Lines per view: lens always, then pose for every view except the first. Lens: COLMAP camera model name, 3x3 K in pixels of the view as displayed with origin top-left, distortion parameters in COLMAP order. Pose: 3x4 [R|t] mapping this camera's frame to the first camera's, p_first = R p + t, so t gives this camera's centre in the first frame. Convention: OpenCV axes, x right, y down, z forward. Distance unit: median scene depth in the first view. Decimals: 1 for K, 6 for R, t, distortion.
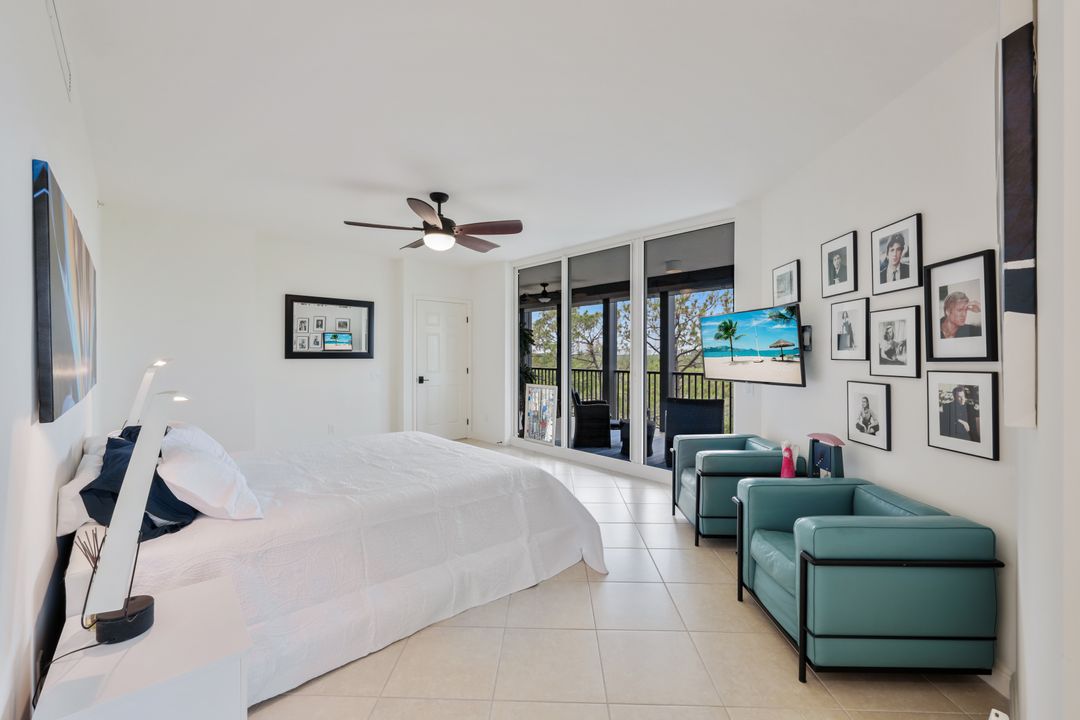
lens RADIAL K [[449.3, 0, 540.8], [0, 449.3, 351.2], [0, 0, 1]] dist [0.003598, -0.000121]
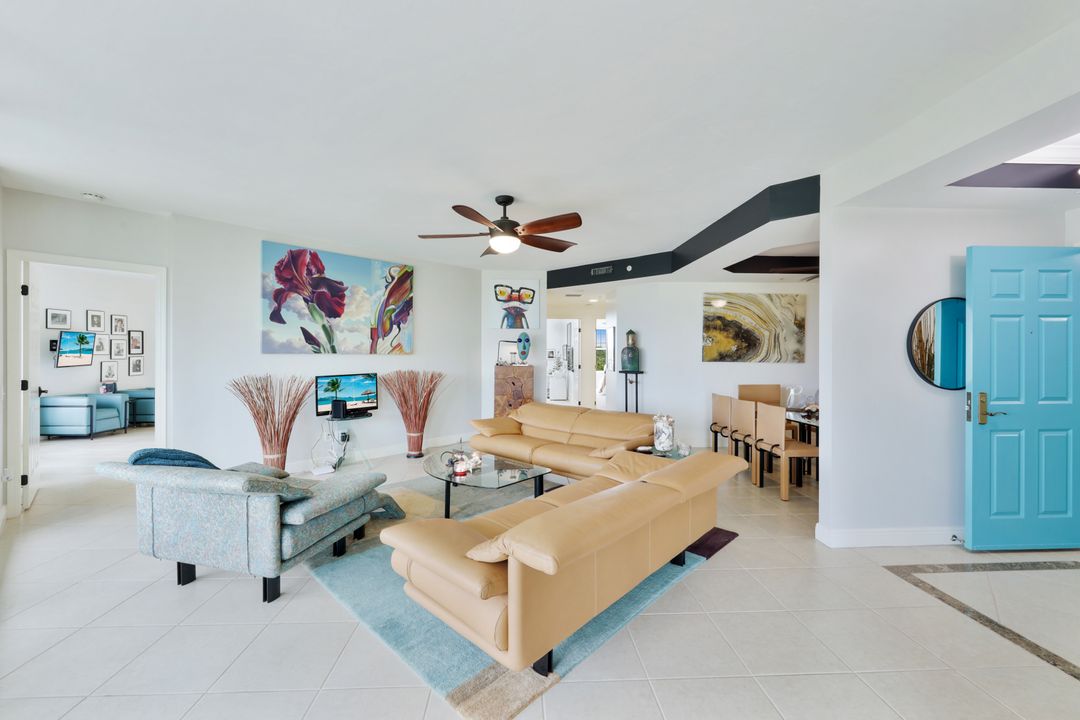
lens RADIAL K [[449.3, 0, 542.2], [0, 449.3, 358.7], [0, 0, 1]] dist [0.003598, -0.000121]
pose [[-0.997715, -0.016598, -0.065496, -2.316023], [-0.016656, 0.999861, 0.000338, -0.002639], [0.065482, 0.001428, -0.997853, 4.803991]]
